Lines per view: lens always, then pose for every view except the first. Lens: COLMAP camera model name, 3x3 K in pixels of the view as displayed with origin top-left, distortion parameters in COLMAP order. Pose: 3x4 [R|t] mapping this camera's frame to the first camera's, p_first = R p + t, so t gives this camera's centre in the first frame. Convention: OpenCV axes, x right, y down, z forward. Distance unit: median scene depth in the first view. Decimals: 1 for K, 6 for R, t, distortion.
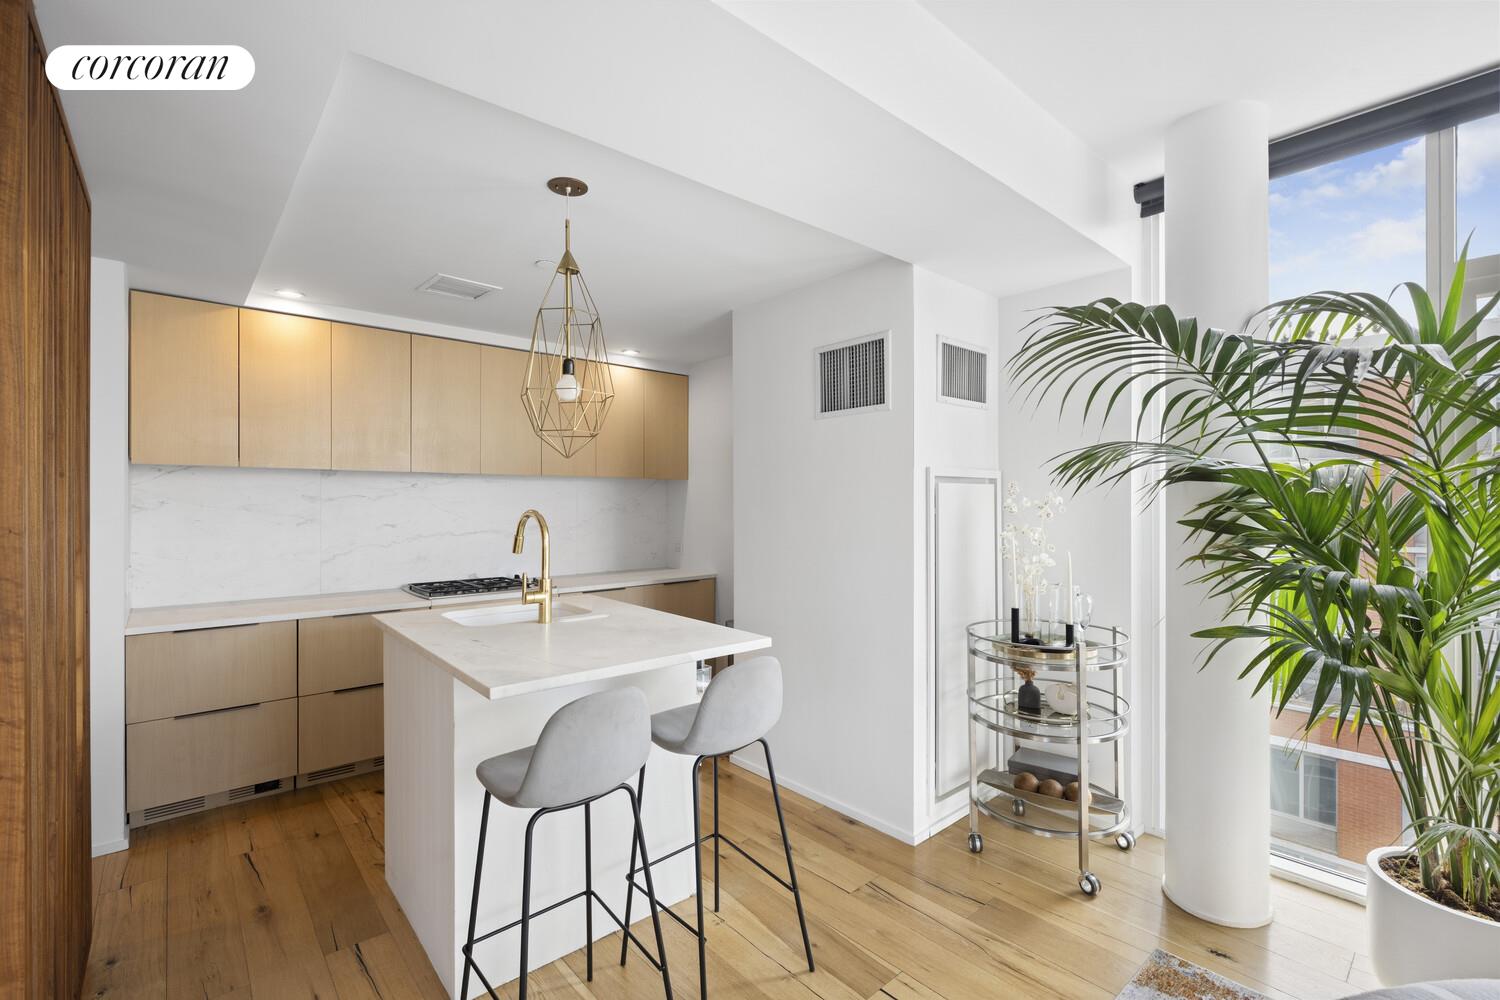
lens RADIAL K [[657.2, 0, 750.0], [0, 657.2, 500.0], [0, 0, 1]] dist [0.001734, 0.000085]
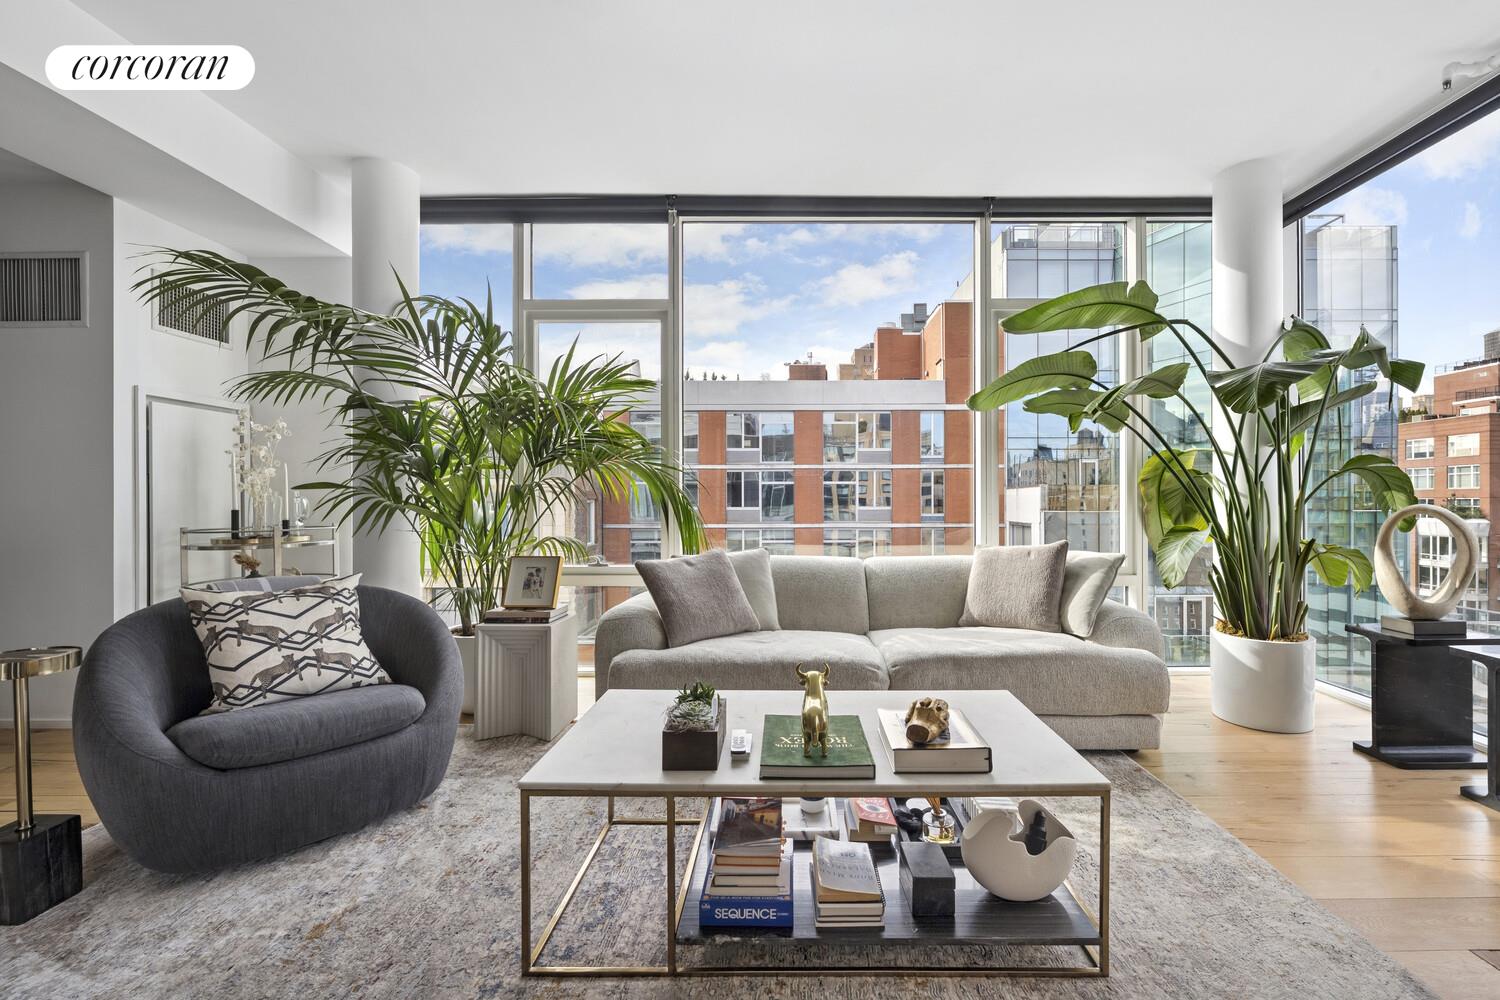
lens RADIAL K [[636.5, 0, 791.2], [0, 636.5, 494.0], [0, 0, 1]] dist [-0.004720, -0.000206]
pose [[0.658956, 0.011394, 0.752095, 0.206872], [-0.000684, 0.999894, -0.014549, 0.153123], [-0.752181, 0.009072, 0.658894, -0.545762]]
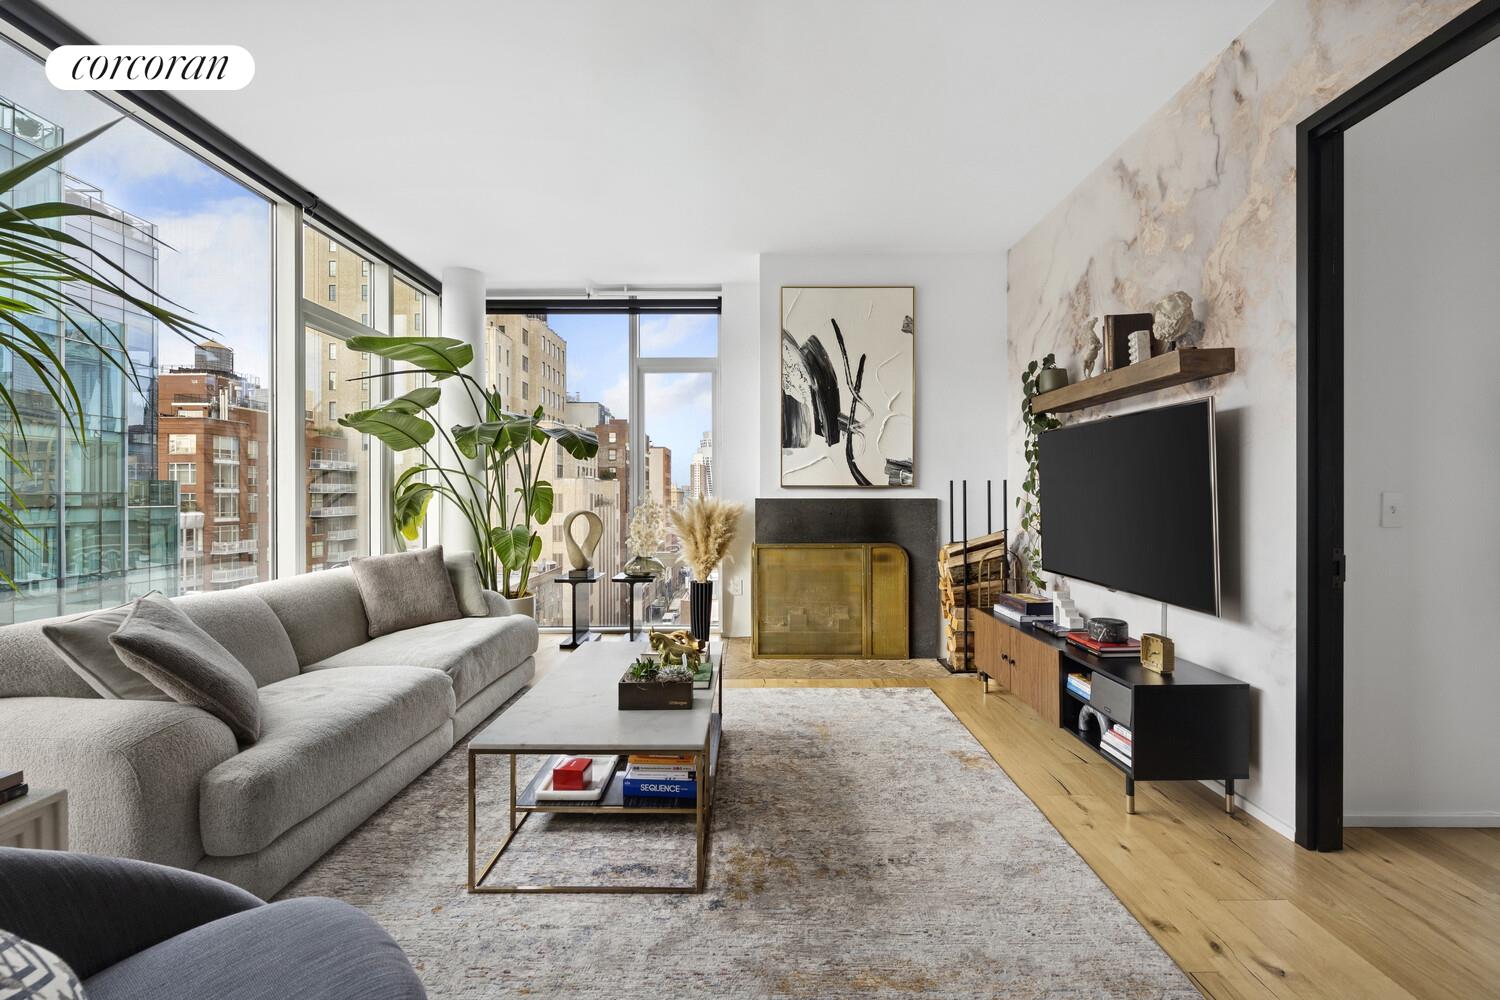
lens RADIAL K [[644.7, 0, 750.0], [0, 644.7, 500.0], [0, 0, 1]] dist [-0.002464, 0.000040]
pose [[-0.748389, -0.002317, 0.663256, -0.029454], [0.003858, 0.999962, 0.007847, 0.116744], [-0.663249, 0.008432, -0.748352, 0.410535]]
